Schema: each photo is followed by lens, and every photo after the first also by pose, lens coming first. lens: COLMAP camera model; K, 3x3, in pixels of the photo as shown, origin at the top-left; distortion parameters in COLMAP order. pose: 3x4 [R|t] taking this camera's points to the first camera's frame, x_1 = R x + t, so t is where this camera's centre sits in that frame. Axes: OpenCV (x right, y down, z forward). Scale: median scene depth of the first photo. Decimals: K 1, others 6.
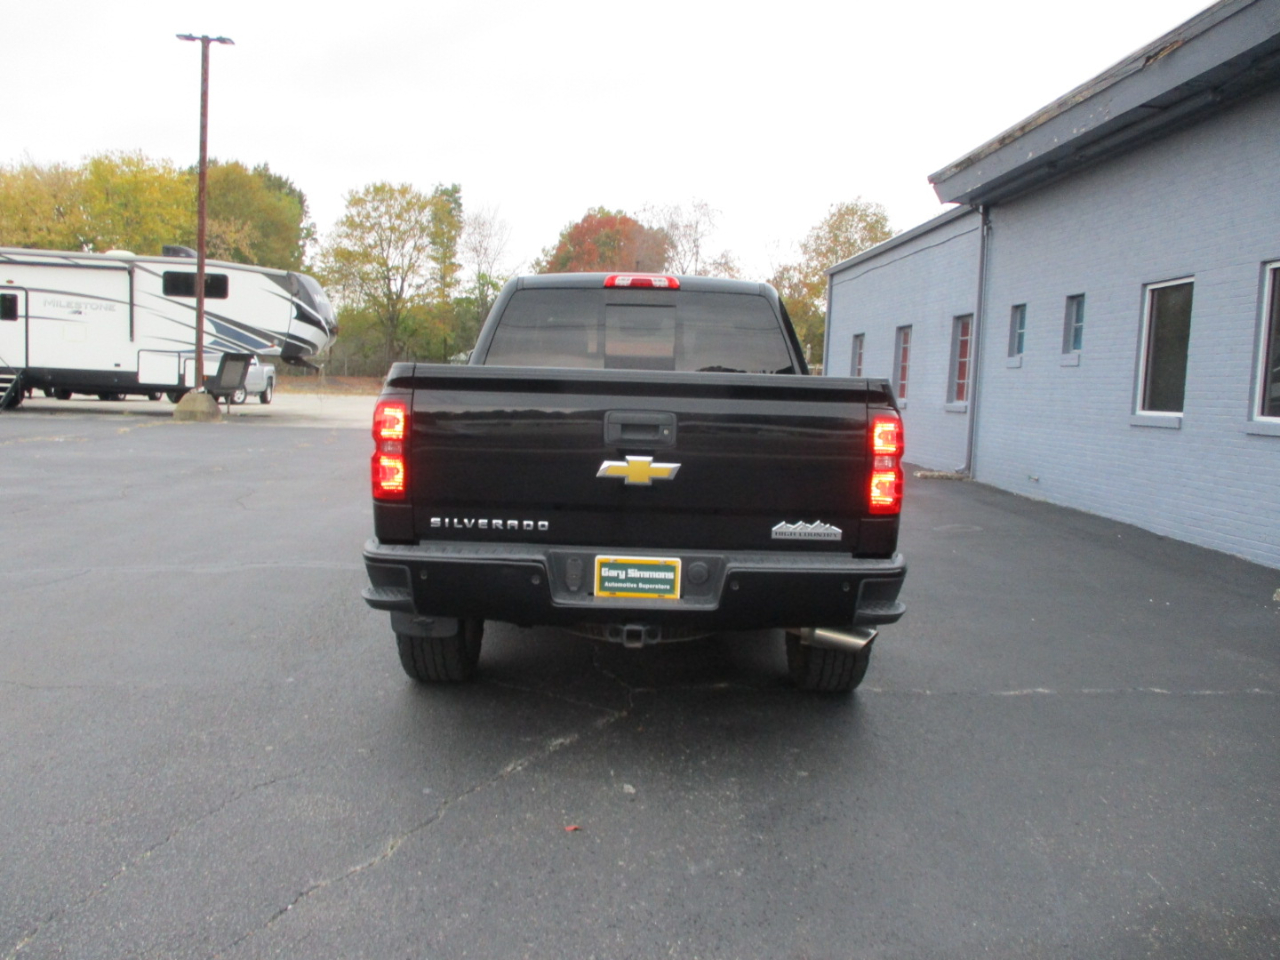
lens RADIAL K [[1076.7, 0, 640.0], [0, 1076.7, 462.7], [0, 0, 1]] dist [-0.011316, -0.000042]
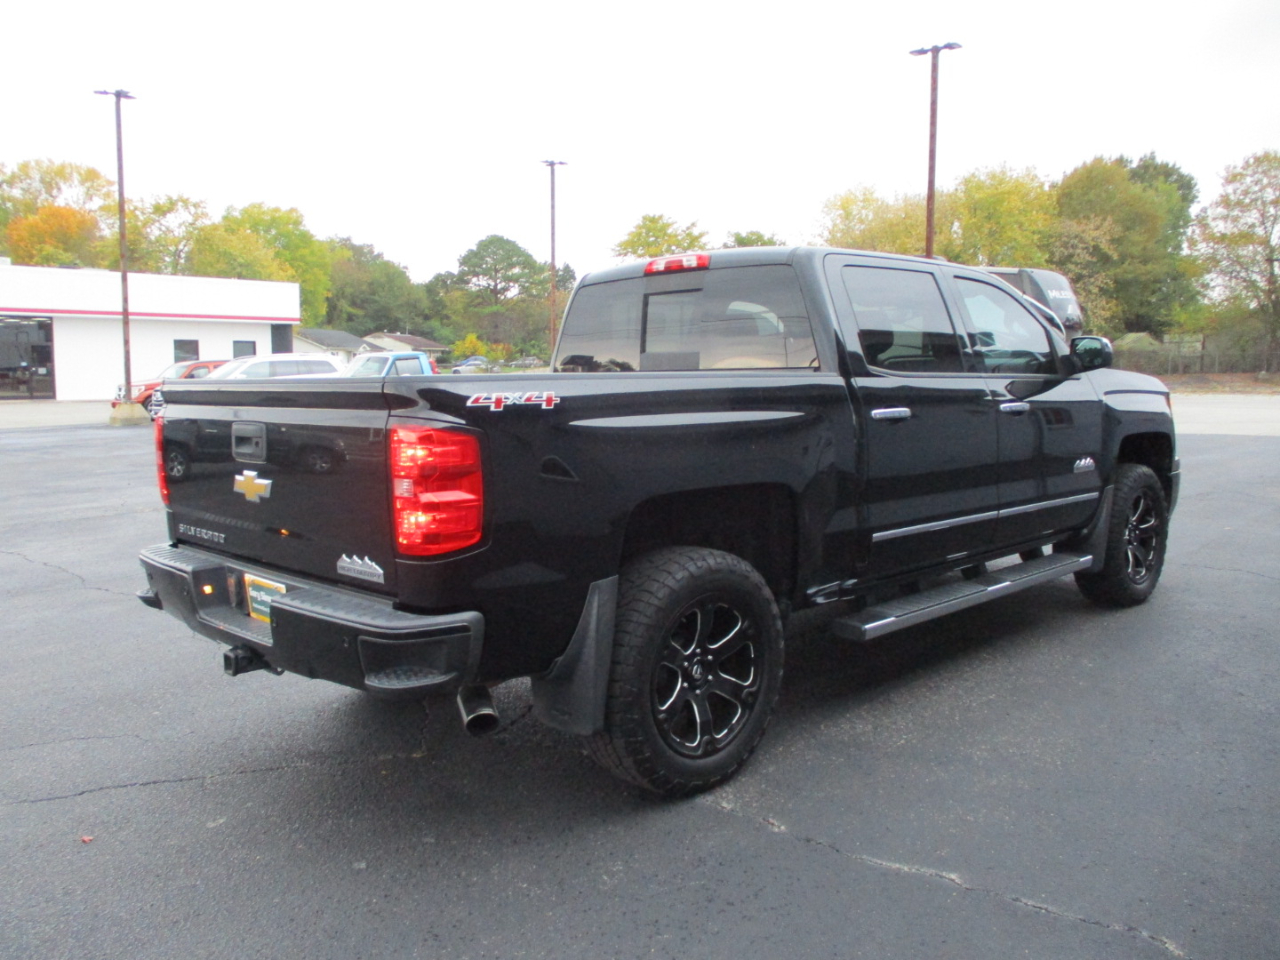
lens RADIAL K [[1076.7, 0, 640.0], [0, 1076.7, 462.7], [0, 0, 1]] dist [-0.011316, -0.000042]
pose [[0.697229, 0.022142, -0.716507, 0.587980], [-0.023285, 0.999695, 0.008234, -0.018528], [0.716471, 0.010943, 0.697532, 0.390197]]
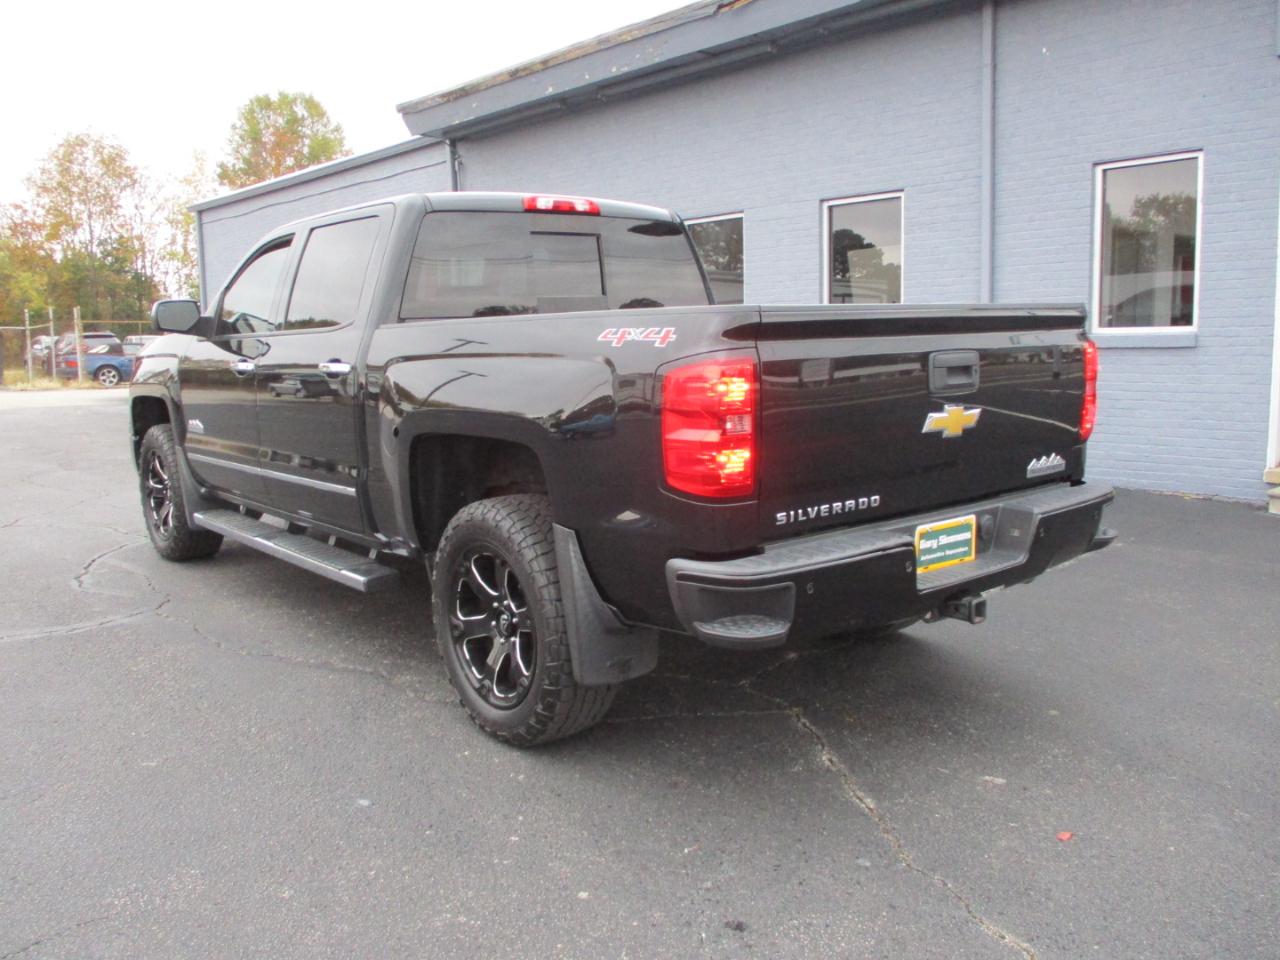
lens RADIAL K [[1076.7, 0, 640.0], [0, 1076.7, 462.7], [0, 0, 1]] dist [-0.011316, -0.000042]
pose [[0.783056, -0.128435, 0.608546, -0.474352], [0.096393, 0.991685, 0.085262, -0.036991], [-0.614436, -0.008106, 0.788925, 0.312621]]
